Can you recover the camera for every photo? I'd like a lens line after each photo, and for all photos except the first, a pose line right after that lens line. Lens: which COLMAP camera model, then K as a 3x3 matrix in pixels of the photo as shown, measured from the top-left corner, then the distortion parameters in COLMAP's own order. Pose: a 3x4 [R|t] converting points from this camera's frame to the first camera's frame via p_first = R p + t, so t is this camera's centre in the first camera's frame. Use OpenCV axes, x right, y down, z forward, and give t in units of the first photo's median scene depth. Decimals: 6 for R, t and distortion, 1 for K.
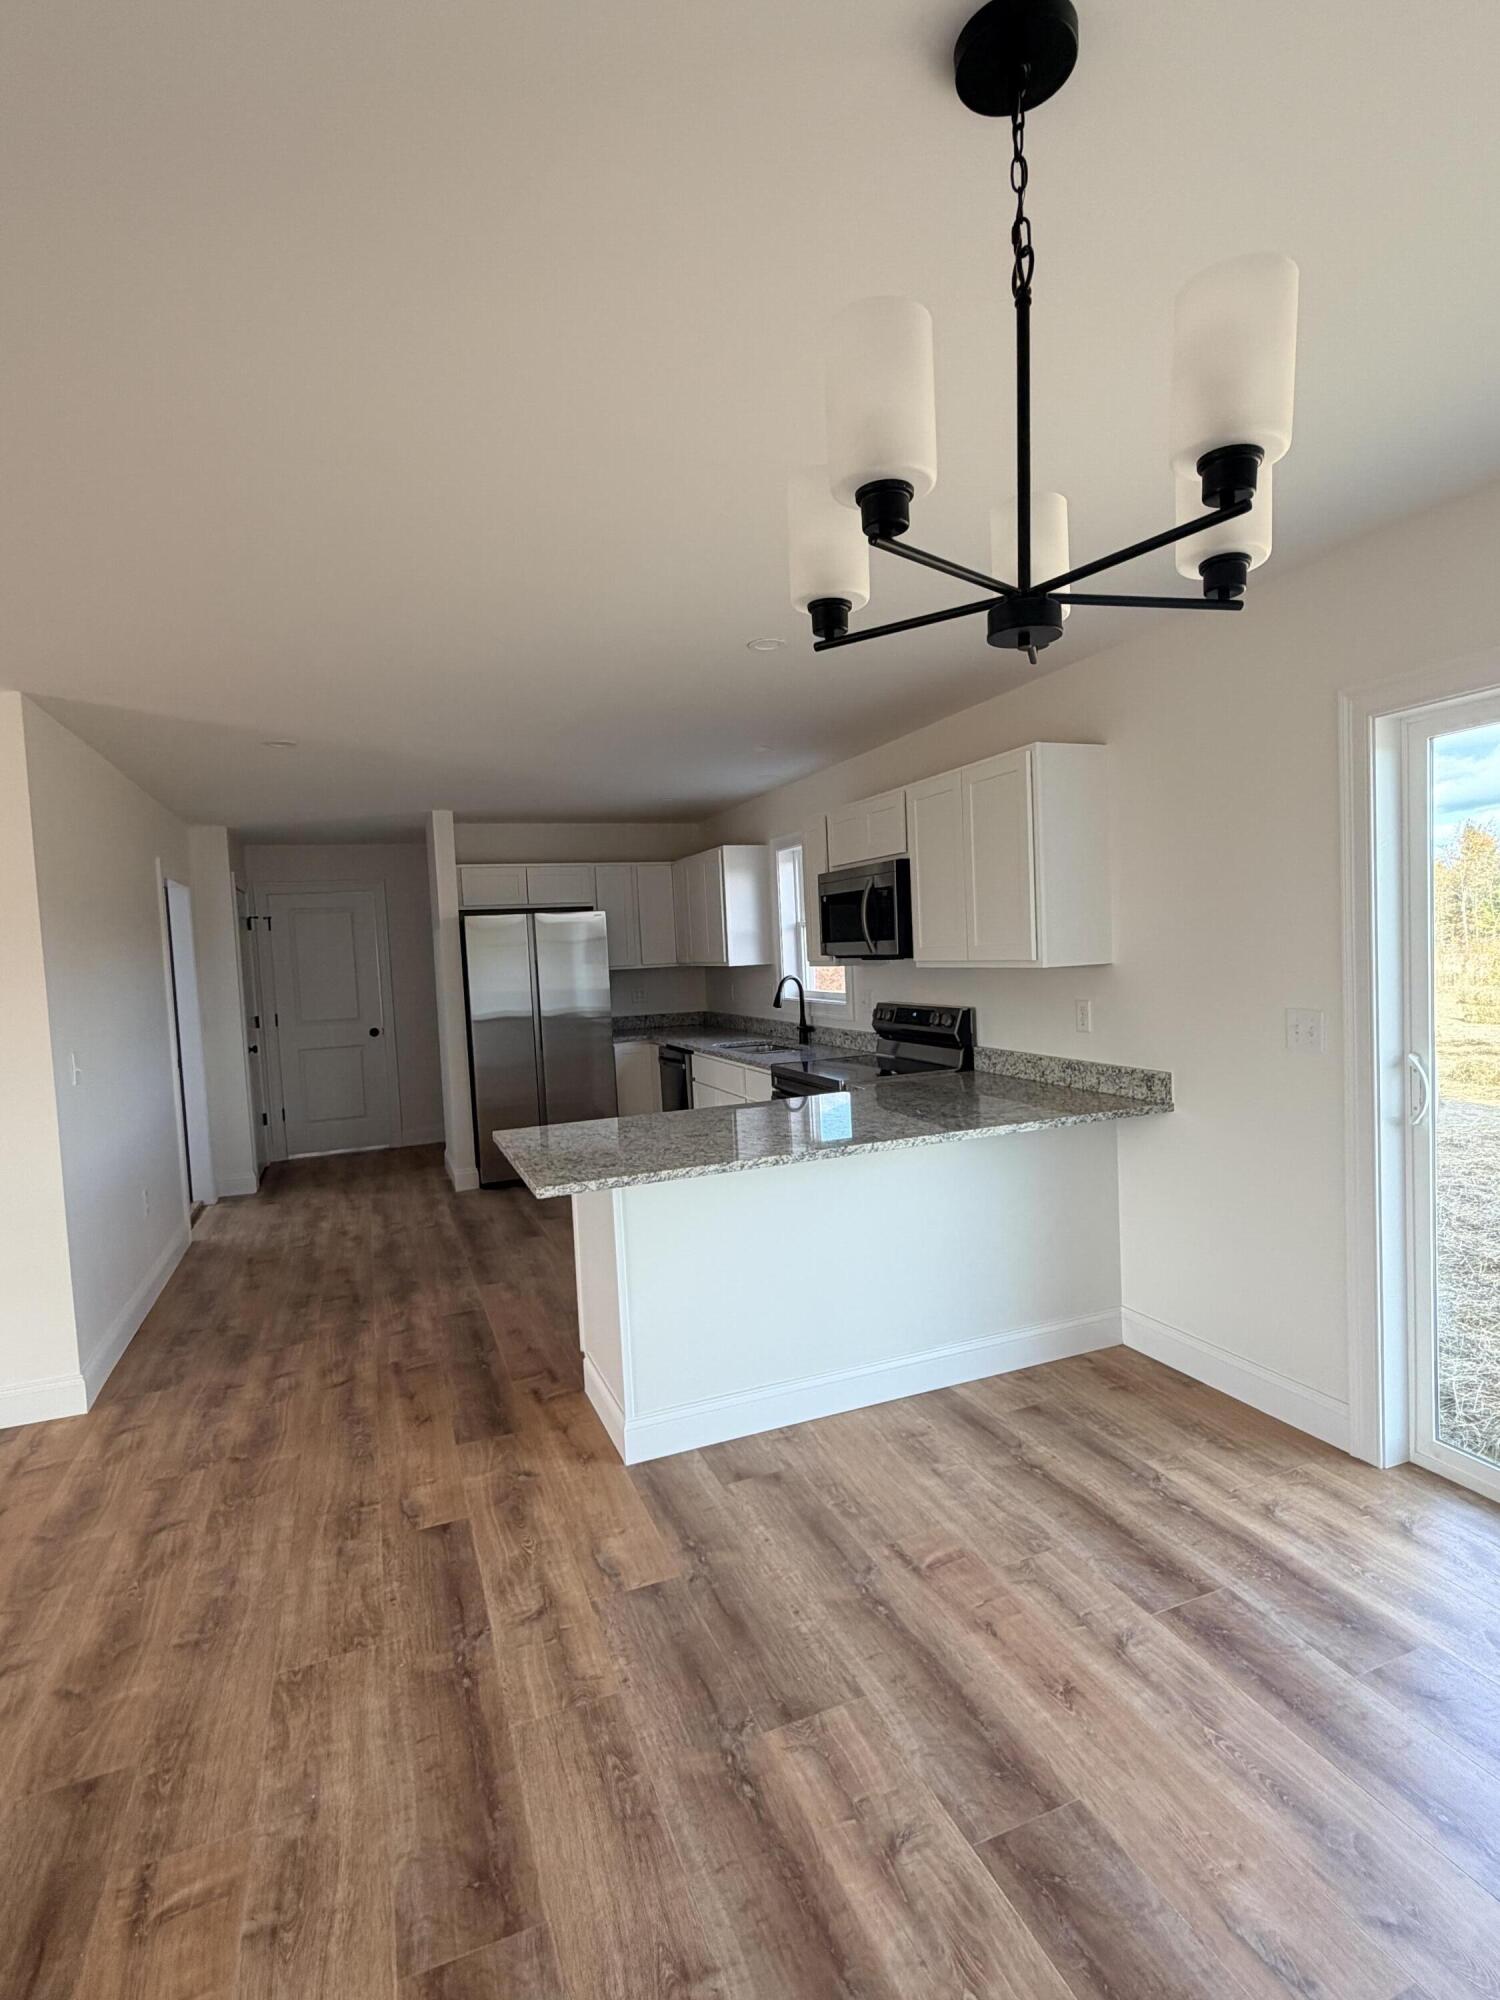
lens RADIAL K [[997.2, 0, 750.0], [0, 997.2, 1000.0], [0, 0, 1]] dist [-0.002870, -0.000443]
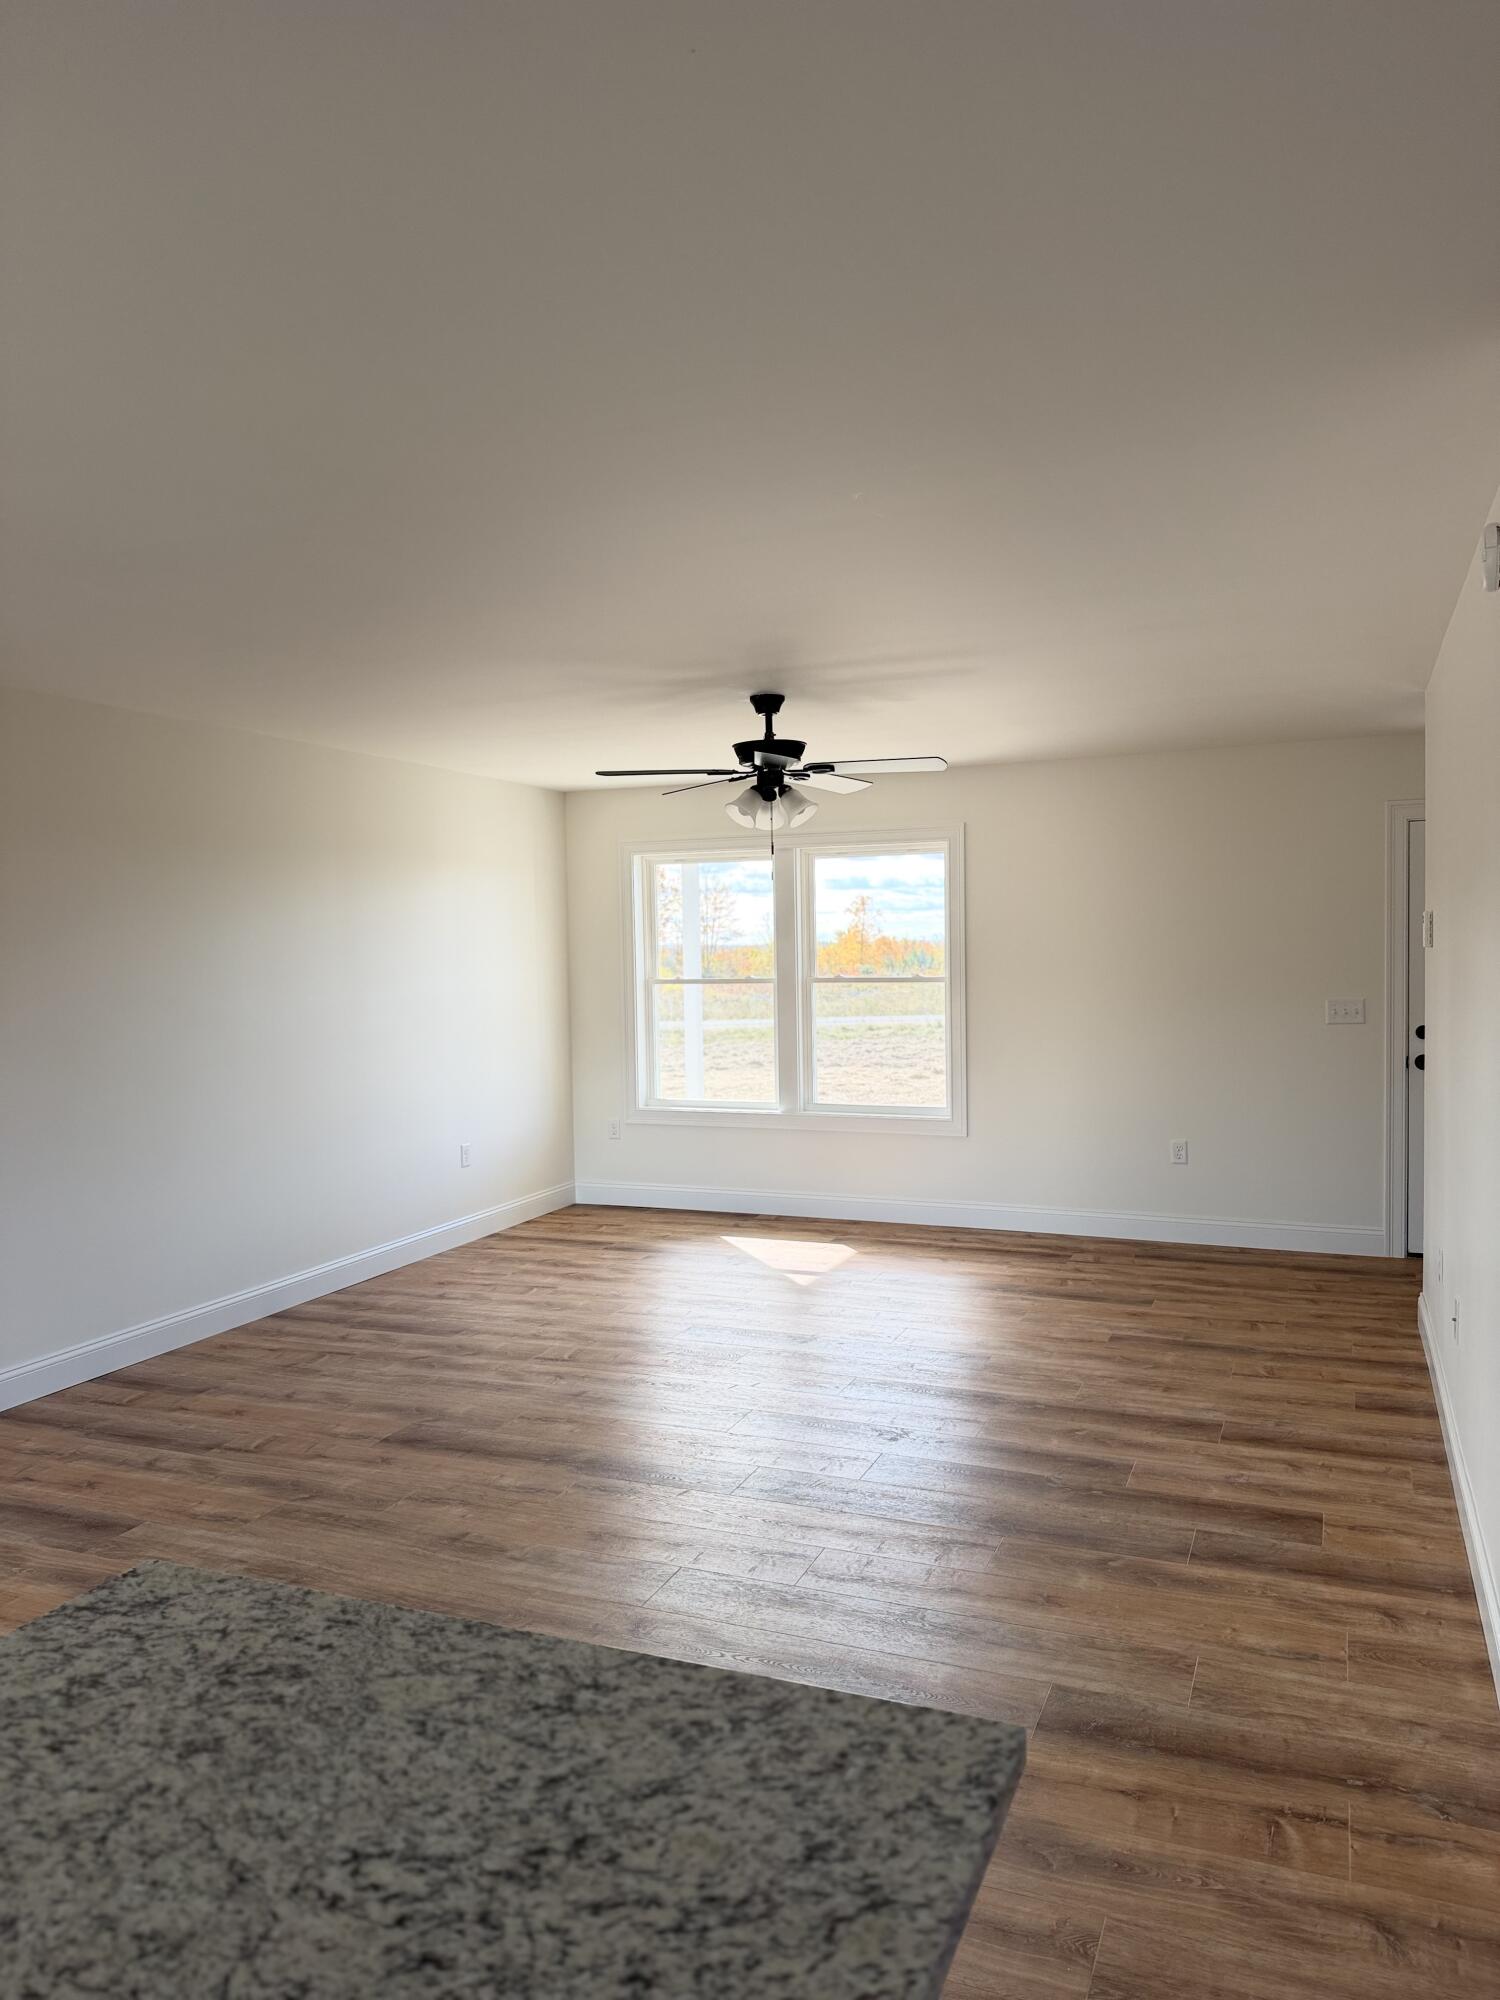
lens RADIAL K [[1423.6, 0, 750.0], [0, 1423.6, 1000.0], [0, 0, 1]] dist [0.035264, -0.061541]
pose [[-0.688046, 0.094001, -0.719553, 0.019917], [0.009402, 0.992646, 0.120687, -0.073239], [0.725606, 0.076273, -0.683870, 0.964058]]
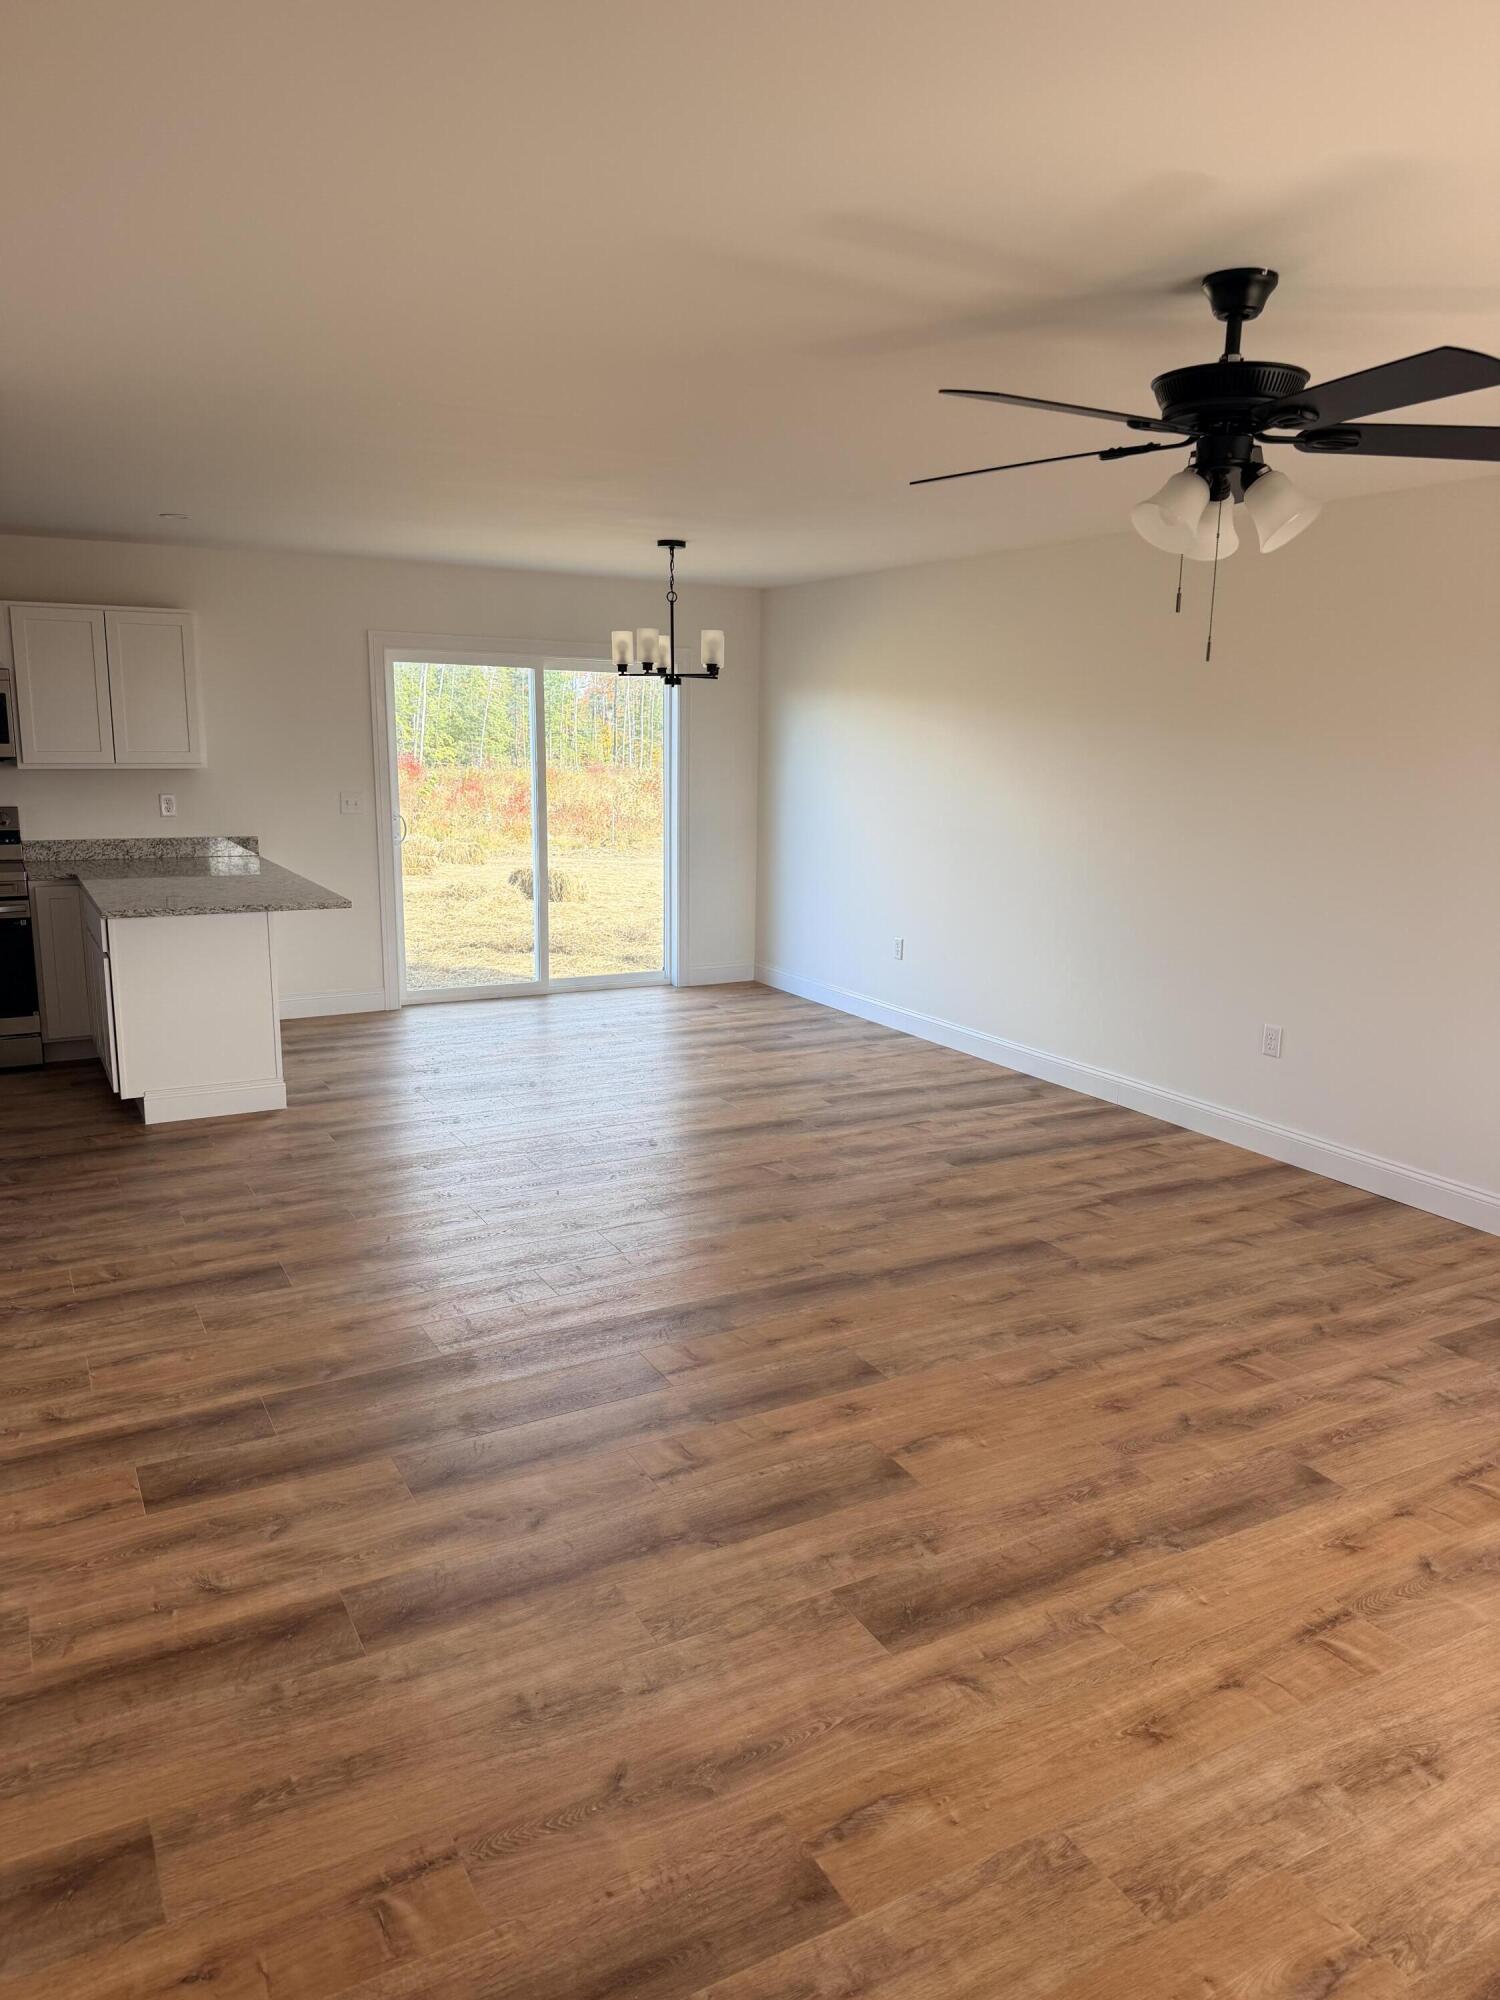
lens RADIAL K [[1423.6, 0, 750.0], [0, 1423.6, 1000.0], [0, 0, 1]] dist [0.035264, -0.061541]
pose [[-0.121577, -0.142826, 0.982252, -1.592442], [0.051538, 0.987350, 0.149946, 0.020583], [-0.991243, 0.068853, -0.112679, 0.381899]]
